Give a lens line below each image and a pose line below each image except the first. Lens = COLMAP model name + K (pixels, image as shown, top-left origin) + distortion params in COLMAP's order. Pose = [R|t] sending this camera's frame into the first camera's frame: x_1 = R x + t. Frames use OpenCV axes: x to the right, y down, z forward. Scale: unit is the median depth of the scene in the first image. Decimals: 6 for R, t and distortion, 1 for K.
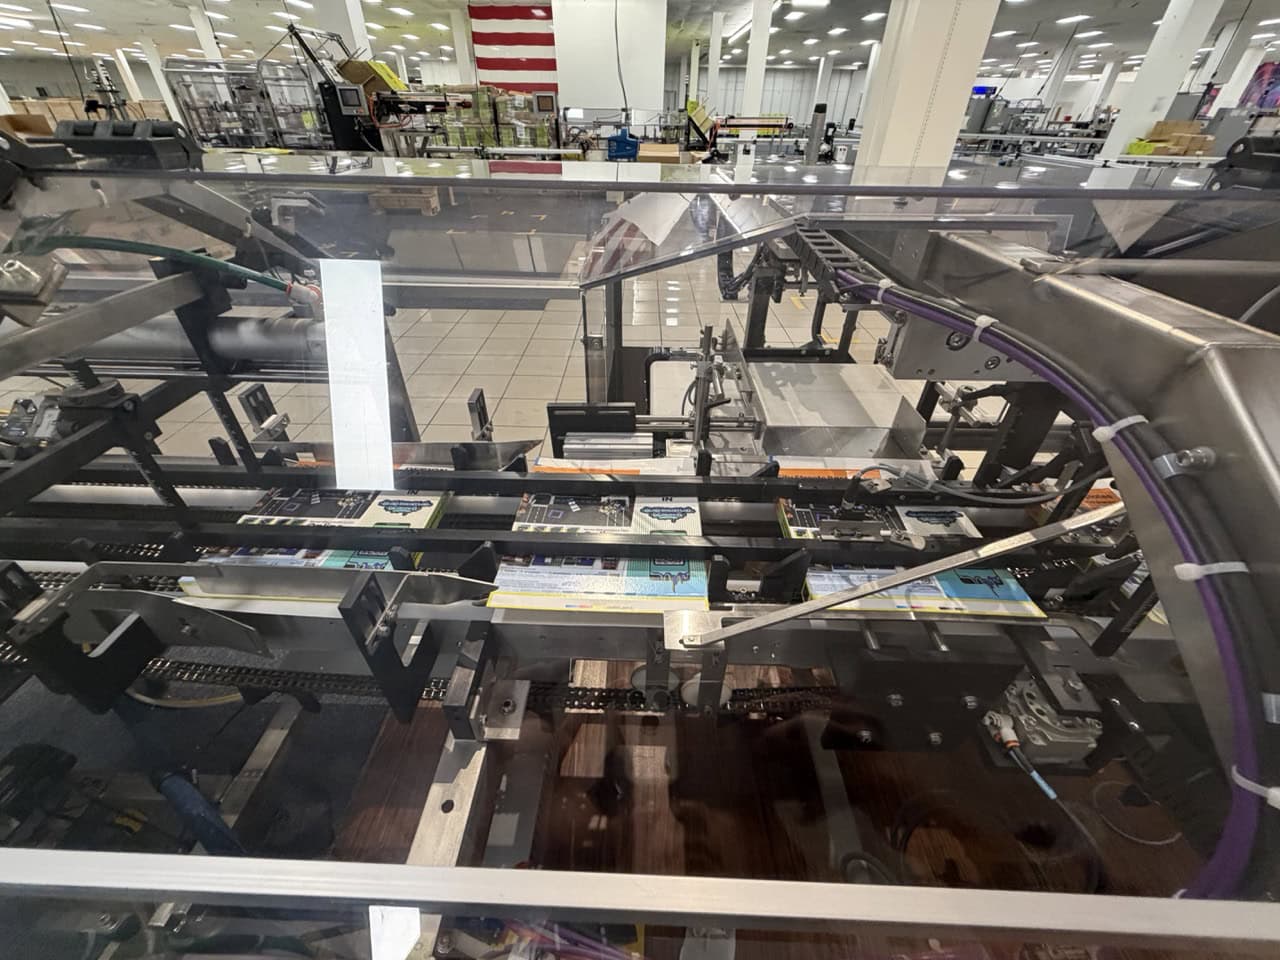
lens RADIAL K [[507.9, 0, 637.1], [0, 507.9, 481.2], [0, 0, 1]] dist [-0.000674, 0.000716]
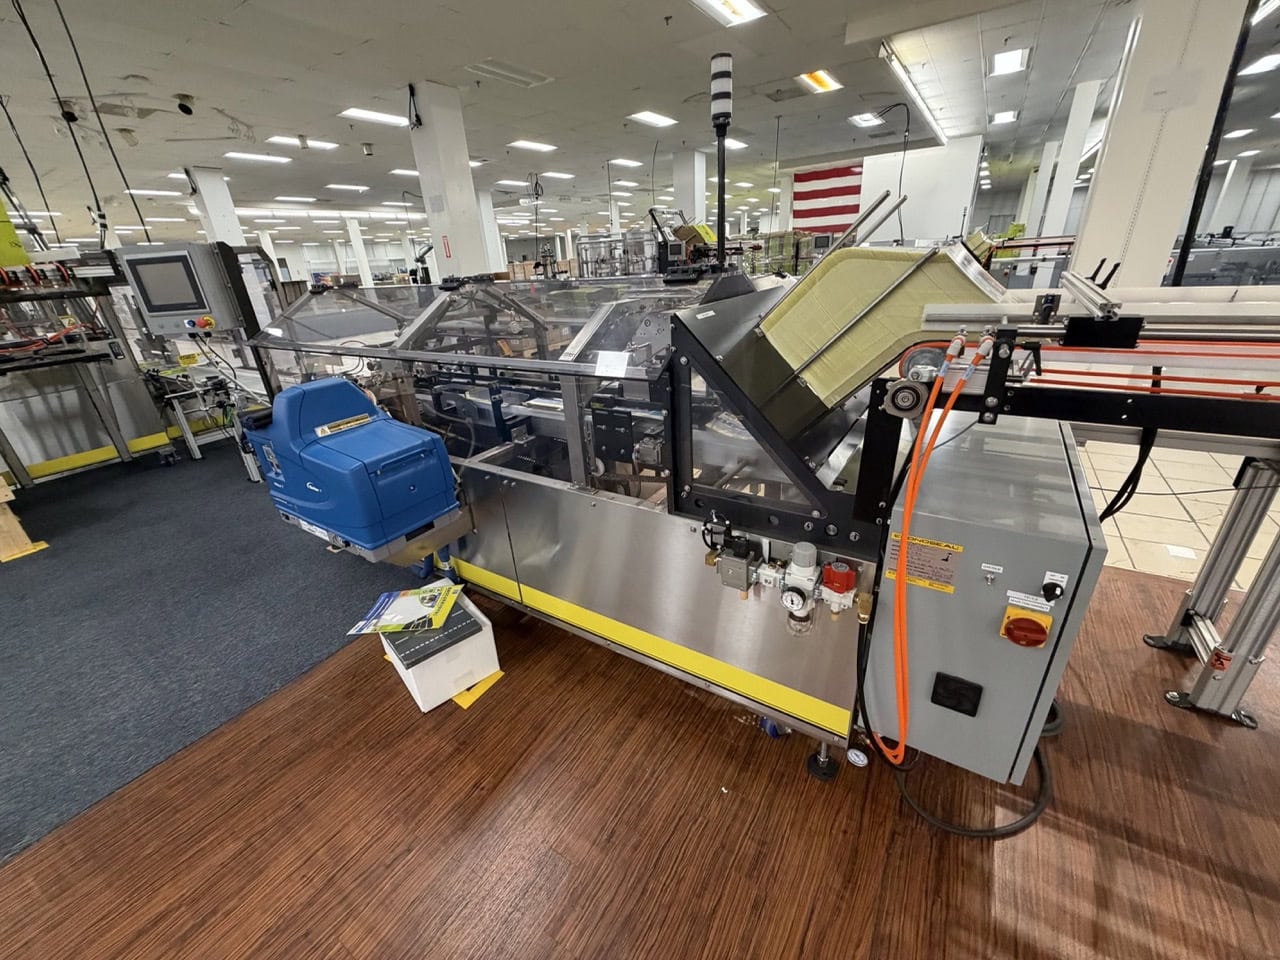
lens RADIAL K [[513.1, 0, 640.0], [0, 513.1, 480.0], [0, 0, 1]] dist [-0.000549, 0.000442]
pose [[0.852080, 0.153159, -0.500502, 0.069687], [-0.252418, 0.957929, -0.136592, 0.033476], [0.458525, 0.242723, 0.854892, -0.046571]]
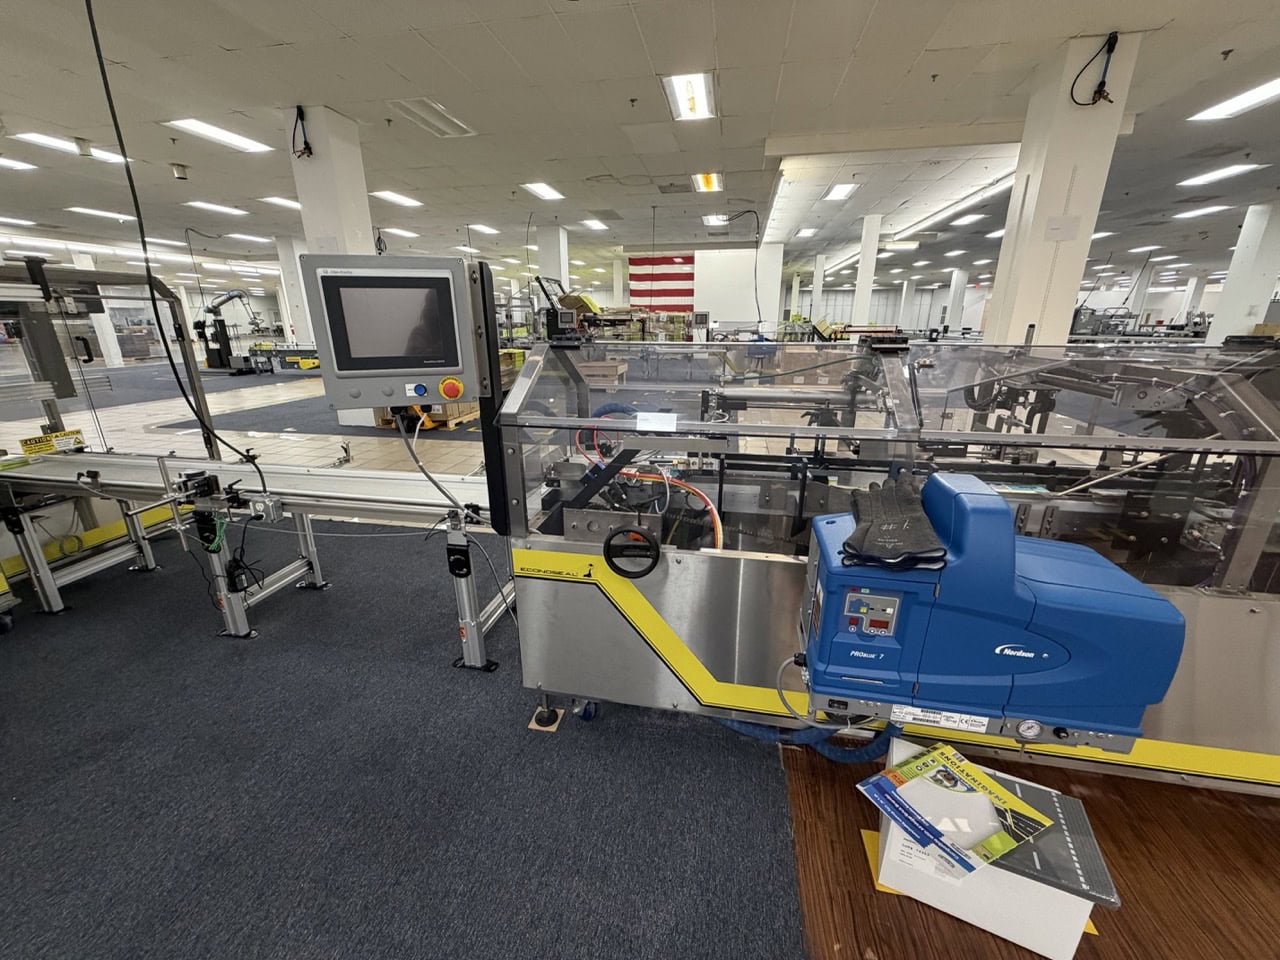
lens RADIAL K [[509.0, 0, 640.0], [0, 509.0, 480.0], [0, 0, 1]] dist [0.001920, 0.000004]
pose [[0.985979, 0.037059, -0.162704, -0.050690], [-0.087618, 0.944782, -0.315768, 0.039813], [0.142018, 0.325596, 0.934782, -0.058704]]
